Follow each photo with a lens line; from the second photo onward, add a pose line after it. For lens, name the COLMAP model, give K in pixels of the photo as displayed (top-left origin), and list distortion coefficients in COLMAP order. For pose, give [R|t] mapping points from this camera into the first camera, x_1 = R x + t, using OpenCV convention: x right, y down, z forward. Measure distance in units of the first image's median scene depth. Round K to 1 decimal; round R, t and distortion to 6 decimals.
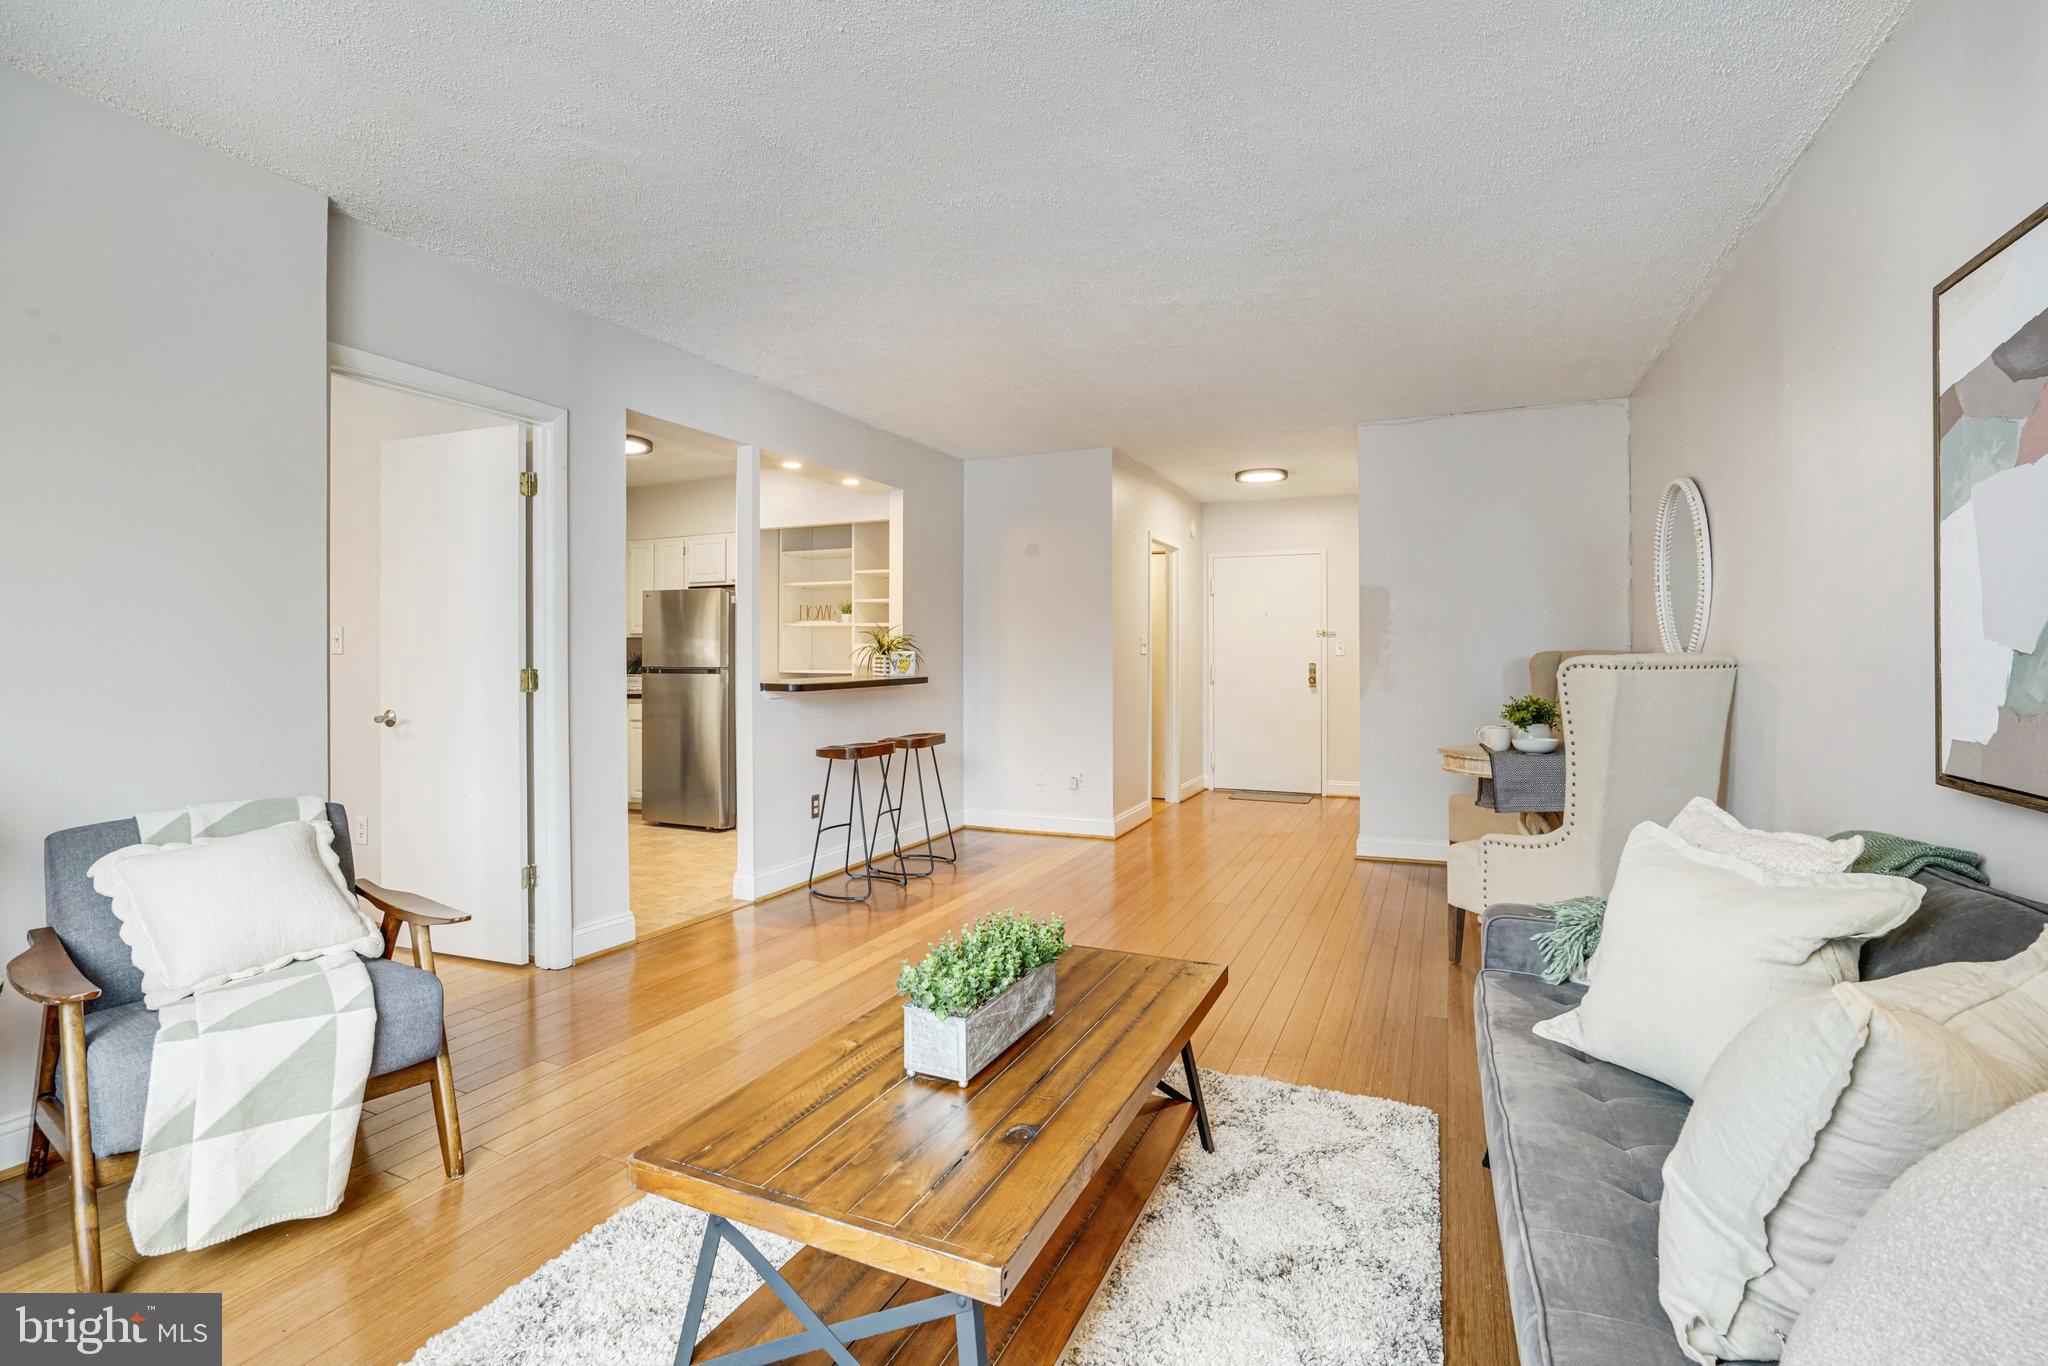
lens RADIAL K [[950.3, 0, 1012.9], [0, 950.3, 642.5], [0, 0, 1]] dist [-0.034009, 0.015228]
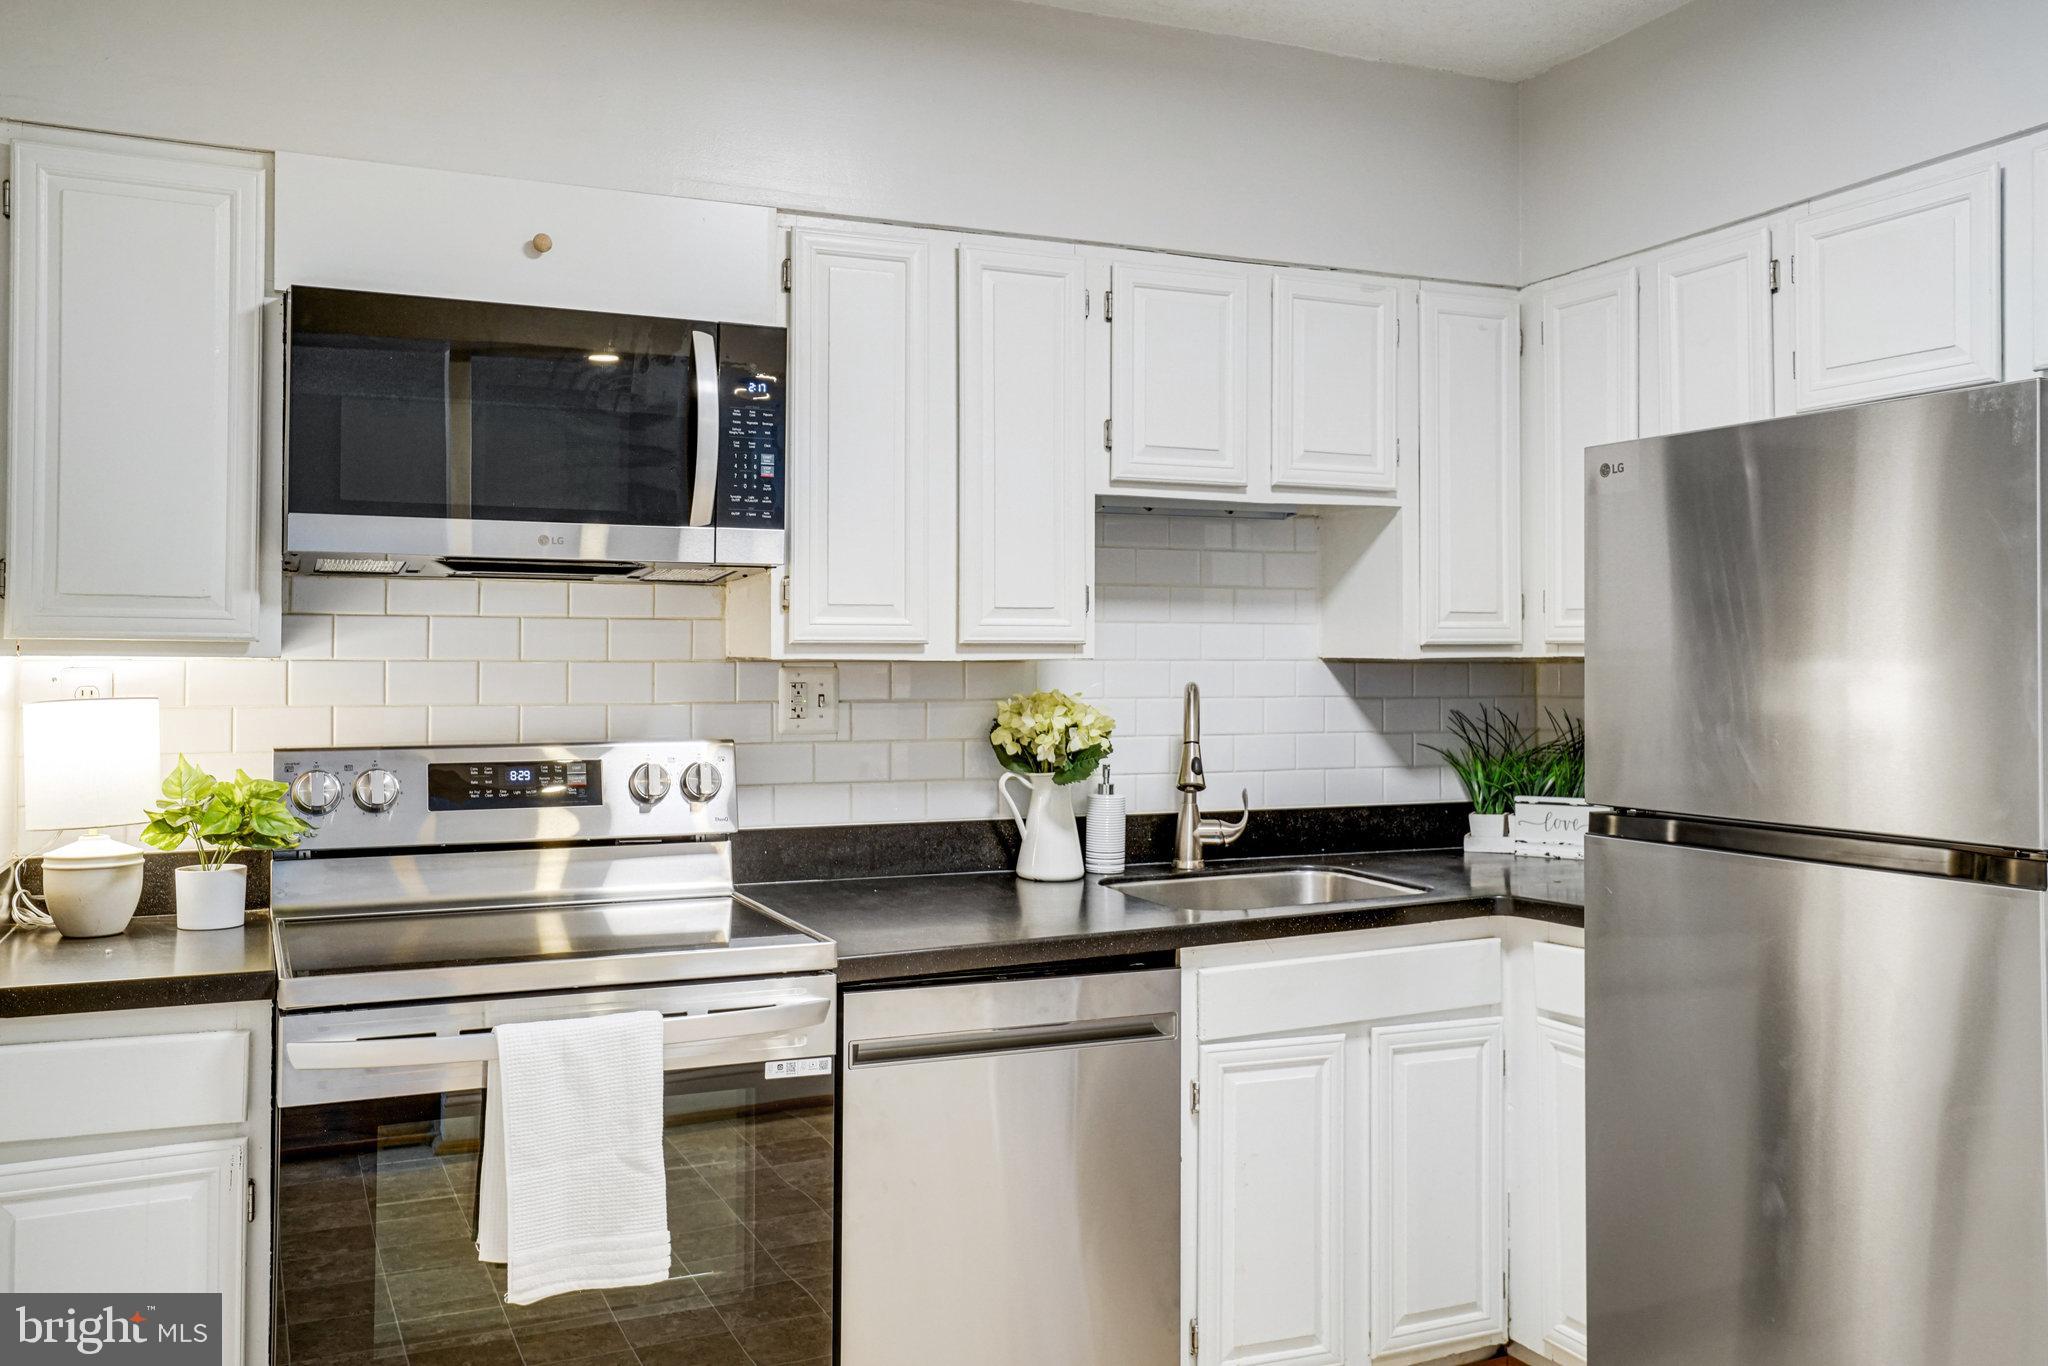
lens RADIAL K [[1718.5, 0, 982.5], [0, 1718.5, 619.5], [0, 0, 1]] dist [-0.007811, 0.030779]
pose [[0.751569, -0.014503, -0.659495, -0.266177], [0.005675, 0.999863, -0.015521, -0.012360], [0.659630, 0.007923, 0.751549, 0.695370]]
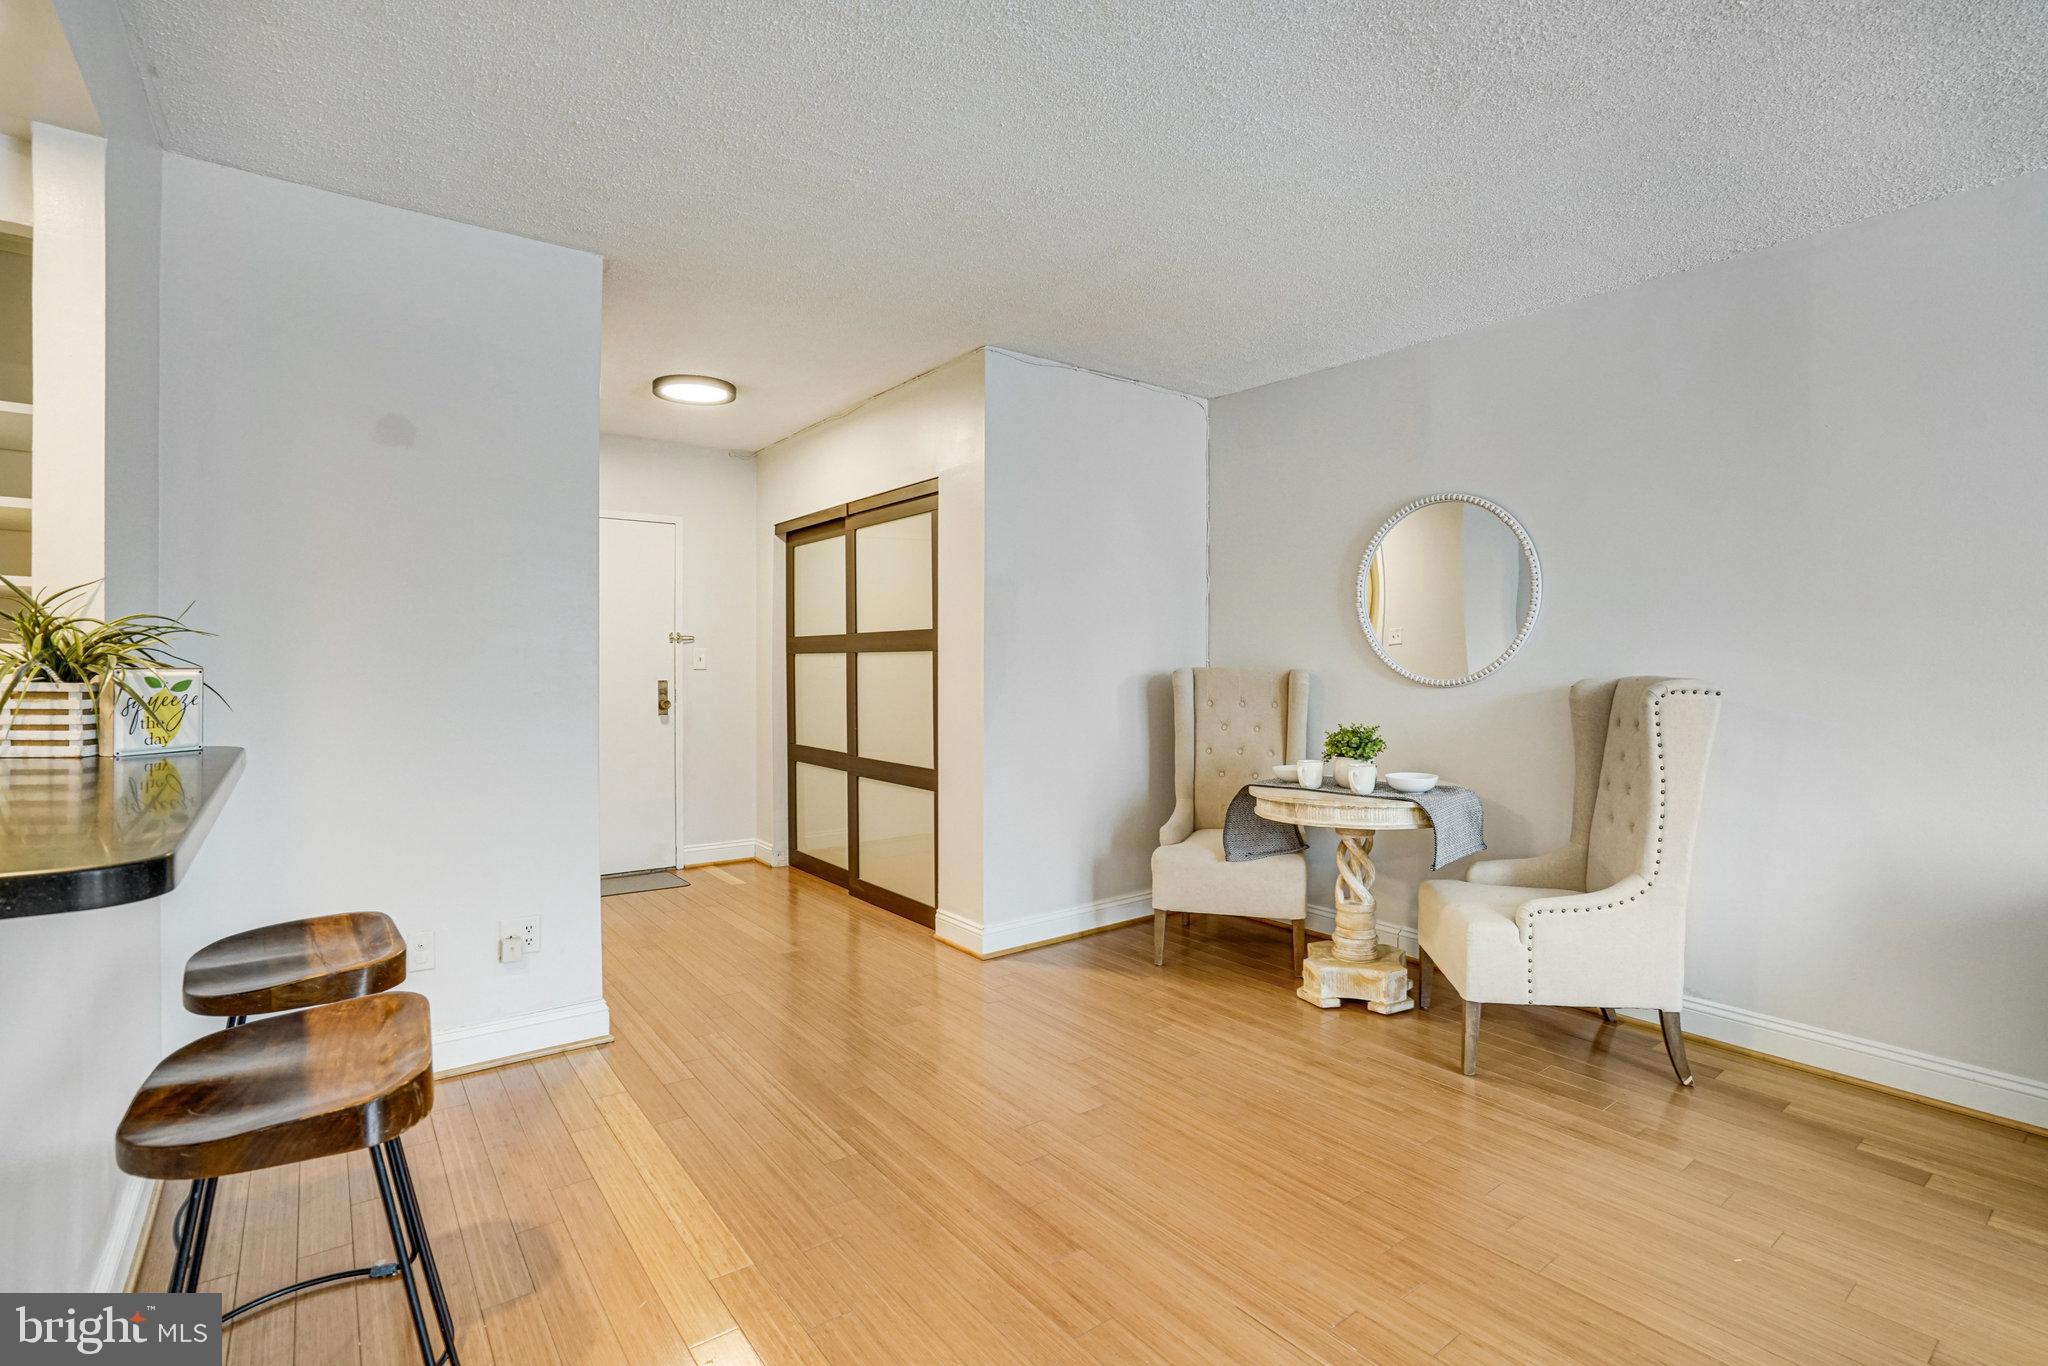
lens RADIAL K [[975.2, 0, 1025.5], [0, 975.2, 675.2], [0, 0, 1]] dist [-0.033391, 0.006490]
pose [[0.474696, -0.008733, 0.880106, -0.249342], [-0.013997, 0.999749, 0.017469, 0.001285], [-0.880038, -0.020611, 0.474455, 0.582465]]
